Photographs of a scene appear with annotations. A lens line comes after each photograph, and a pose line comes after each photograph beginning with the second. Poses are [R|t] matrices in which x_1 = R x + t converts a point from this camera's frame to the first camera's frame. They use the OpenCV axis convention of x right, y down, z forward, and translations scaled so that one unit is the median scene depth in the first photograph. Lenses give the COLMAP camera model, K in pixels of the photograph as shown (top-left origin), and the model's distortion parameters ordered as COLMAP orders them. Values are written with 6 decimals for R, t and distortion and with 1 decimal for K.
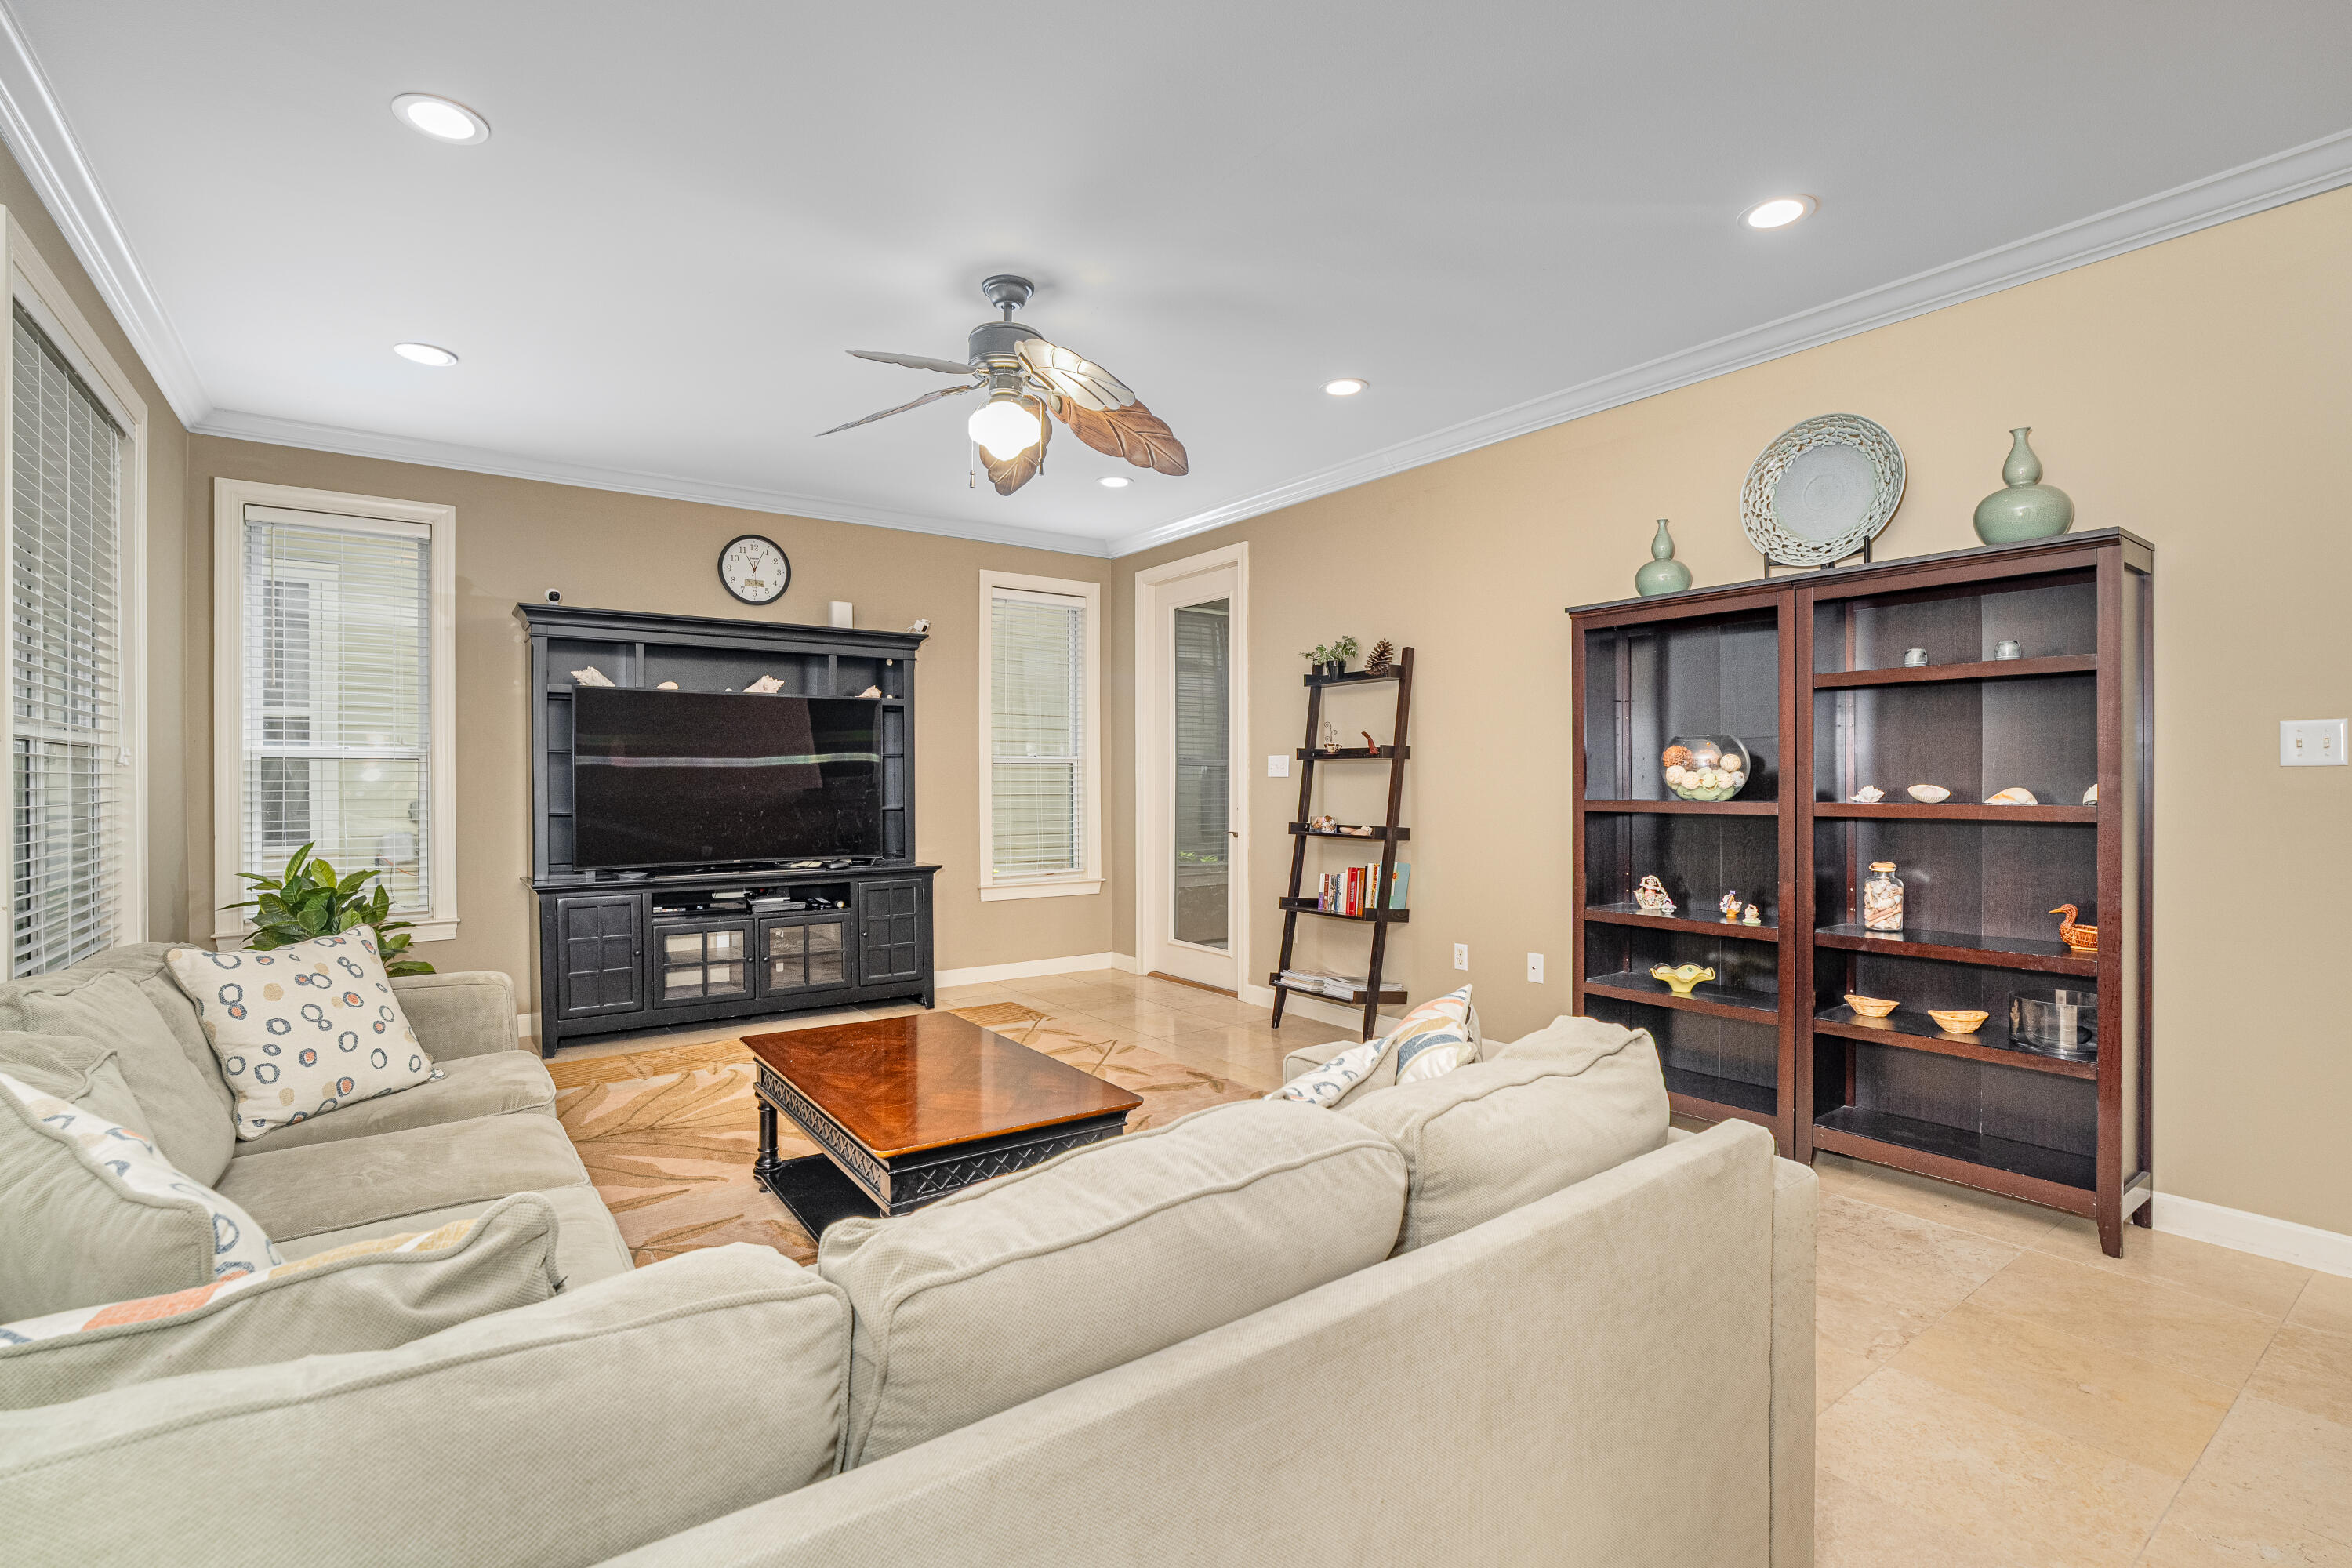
lens RADIAL K [[1076.6, 0, 1168.4], [0, 1076.6, 784.1], [0, 0, 1]] dist [-0.042725, 0.011725]
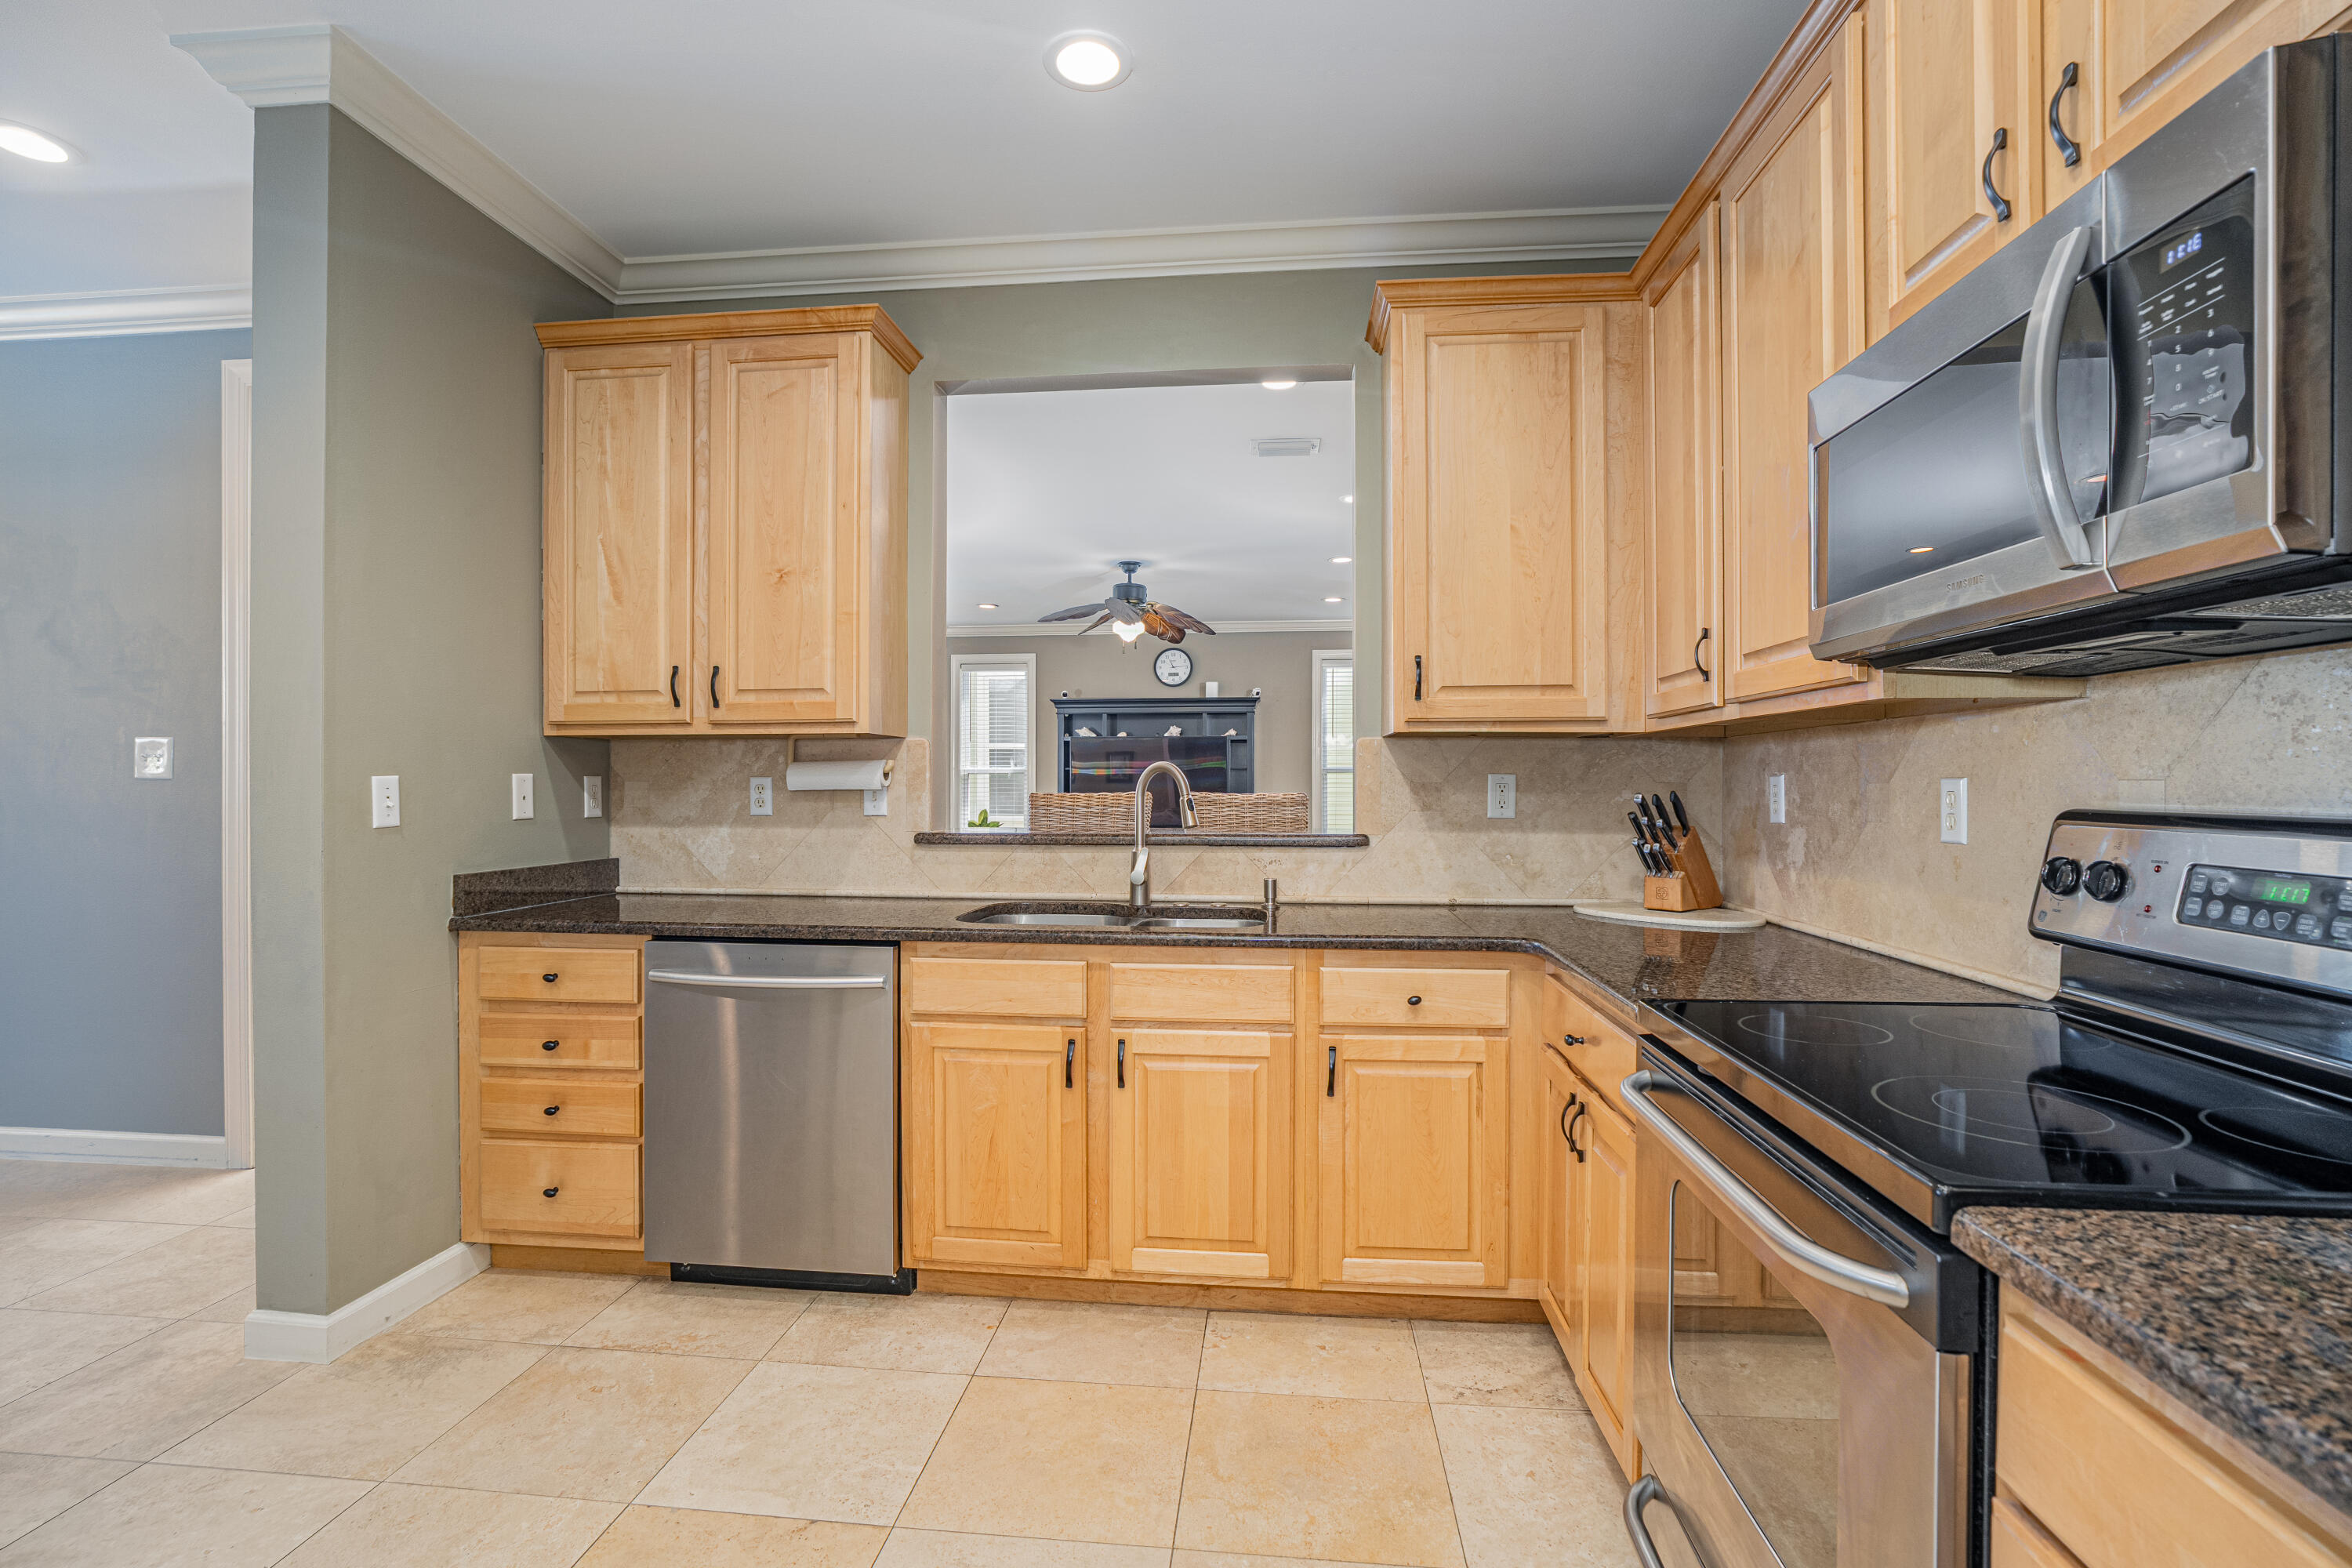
lens RADIAL K [[1076.6, 0, 1177.9], [0, 1076.6, 780.7], [0, 0, 1]] dist [-0.042725, 0.011725]
pose [[0.755473, -0.002265, -0.655176, 0.929406], [0.000796, 0.999996, -0.002540, -0.003306], [0.655179, 0.001397, 0.755472, -0.431463]]
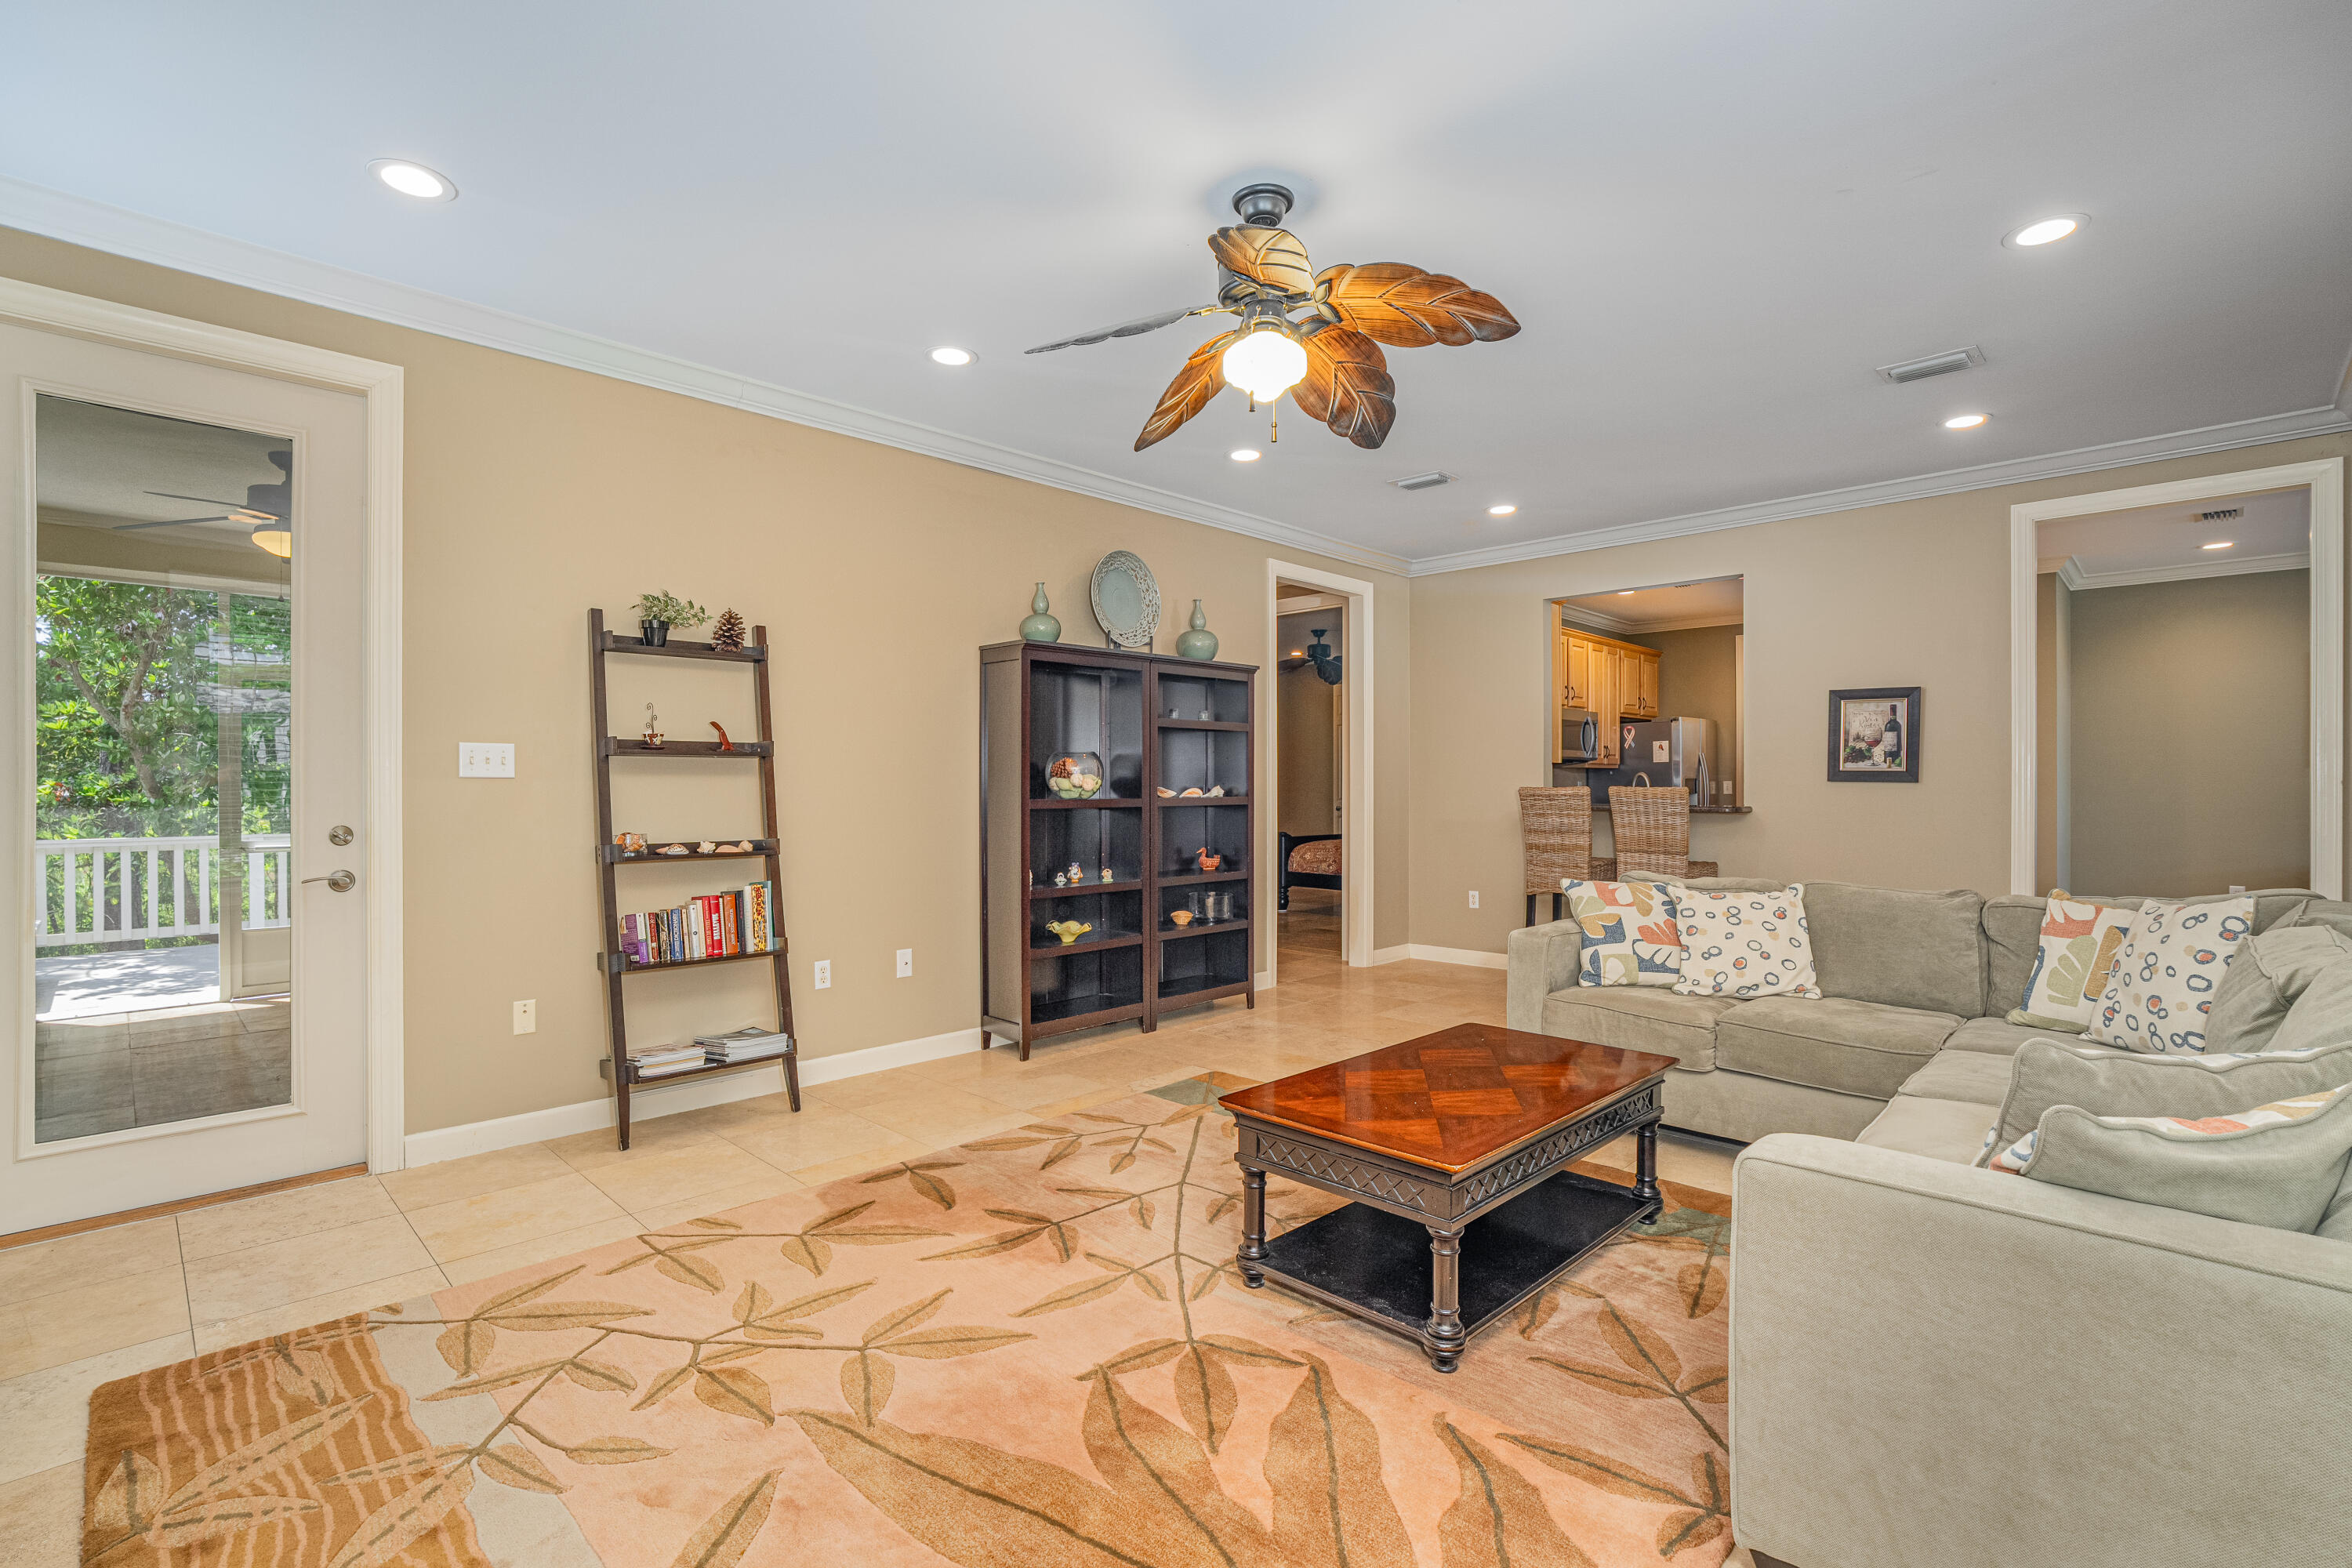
lens RADIAL K [[1076.6, 0, 1150.6], [0, 1076.6, 793.0], [0, 0, 1]] dist [-0.042725, 0.011725]
pose [[-0.157149, -0.008013, 0.987542, -0.645361], [0.001721, 0.999963, 0.008388, -0.002877], [-0.987573, 0.003018, -0.157129, 0.810823]]
